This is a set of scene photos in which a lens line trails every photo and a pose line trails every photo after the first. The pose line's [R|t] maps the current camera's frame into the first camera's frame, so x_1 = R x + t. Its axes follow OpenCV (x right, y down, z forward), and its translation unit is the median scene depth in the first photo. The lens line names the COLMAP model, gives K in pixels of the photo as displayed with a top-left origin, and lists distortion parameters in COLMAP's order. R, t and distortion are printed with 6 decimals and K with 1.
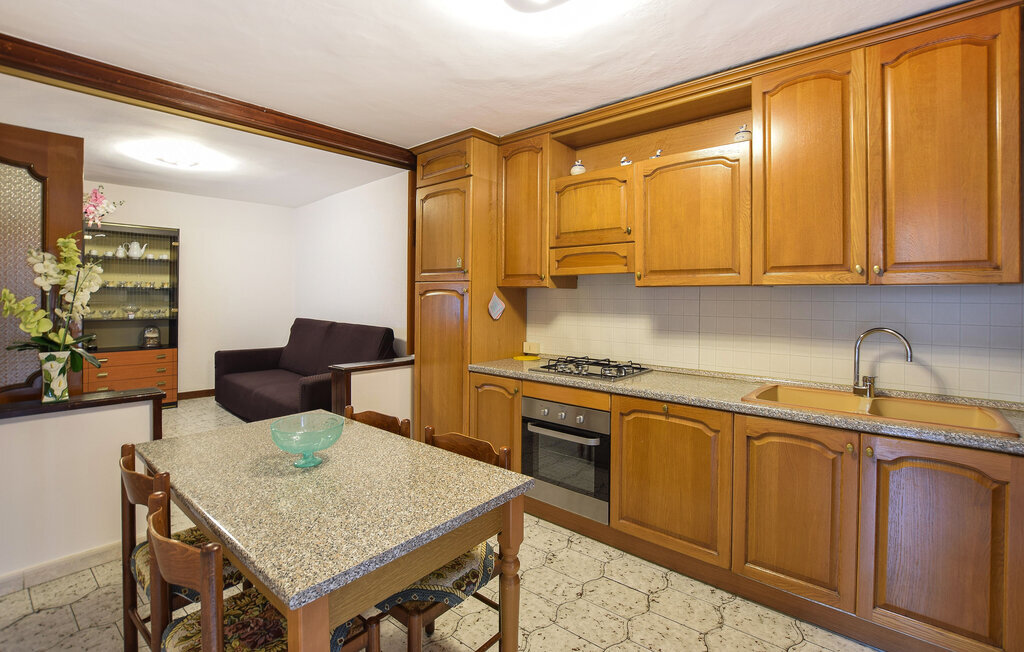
lens RADIAL K [[460.6, 0, 506.9], [0, 460.6, 301.8], [0, 0, 1]] dist [-0.016759, -0.000294]
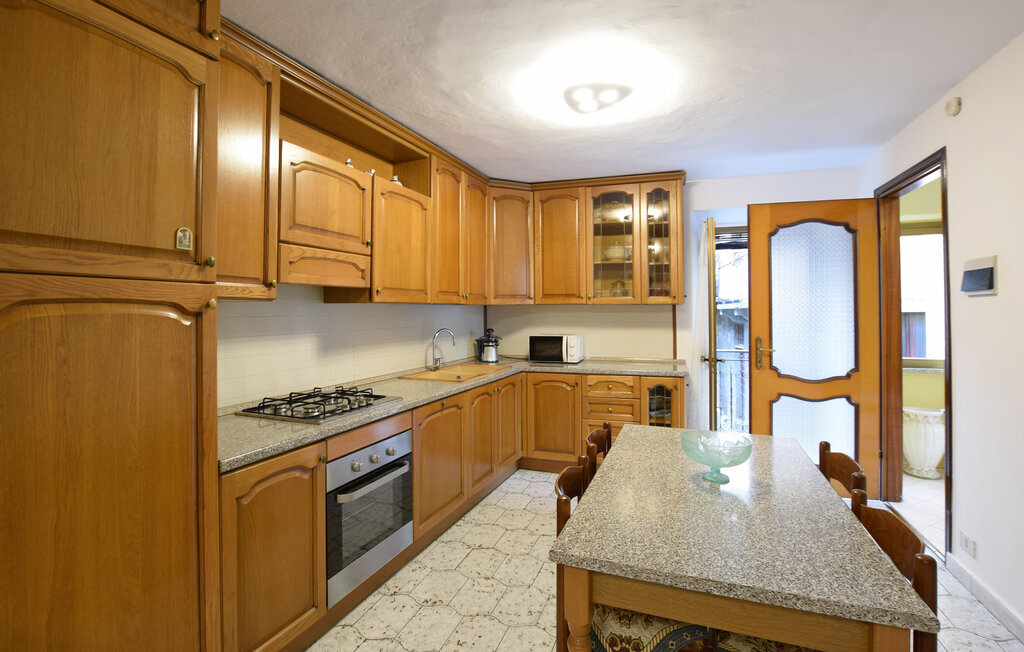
lens RADIAL K [[460.6, 0, 515.9], [0, 460.6, 308.4], [0, 0, 1]] dist [-0.016759, -0.000294]
pose [[-0.323377, -0.004292, 0.946261, -0.910807], [0.007247, 0.999949, 0.007012, -0.030766], [-0.946243, 0.009125, -0.323329, 1.269334]]
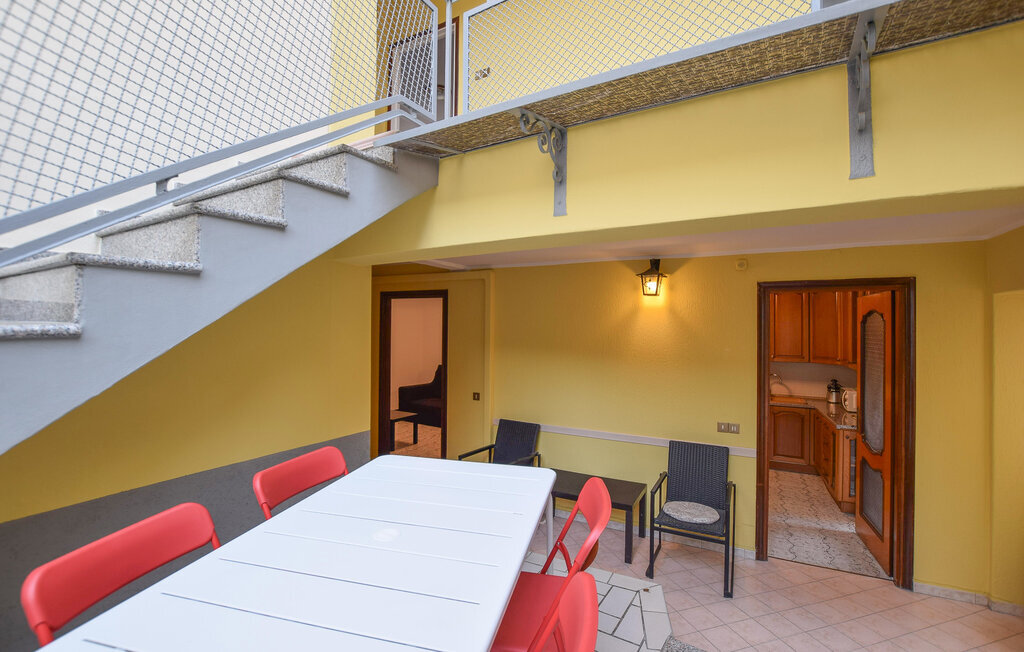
lens RADIAL K [[460.6, 0, 503.8], [0, 460.6, 327.9], [0, 0, 1]] dist [-0.016759, -0.000294]
pose [[0.982212, 0.005320, 0.187698, -1.498774], [-0.002658, 0.999892, -0.014431, -0.198578], [-0.187754, 0.013676, 0.982121, -1.648675]]
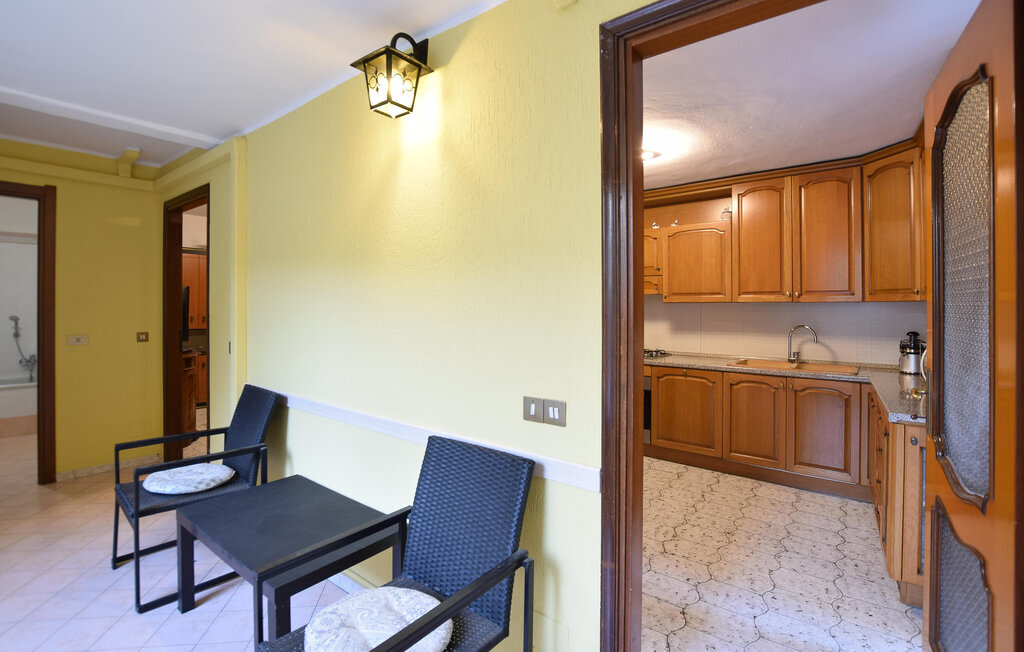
lens RADIAL K [[460.6, 0, 505.2], [0, 460.6, 309.8], [0, 0, 1]] dist [-0.016759, -0.000294]
pose [[0.999700, -0.002699, 0.024364, -0.406211], [0.002938, 0.999948, -0.009773, 0.008235], [-0.024336, 0.009841, 0.999655, -0.788688]]
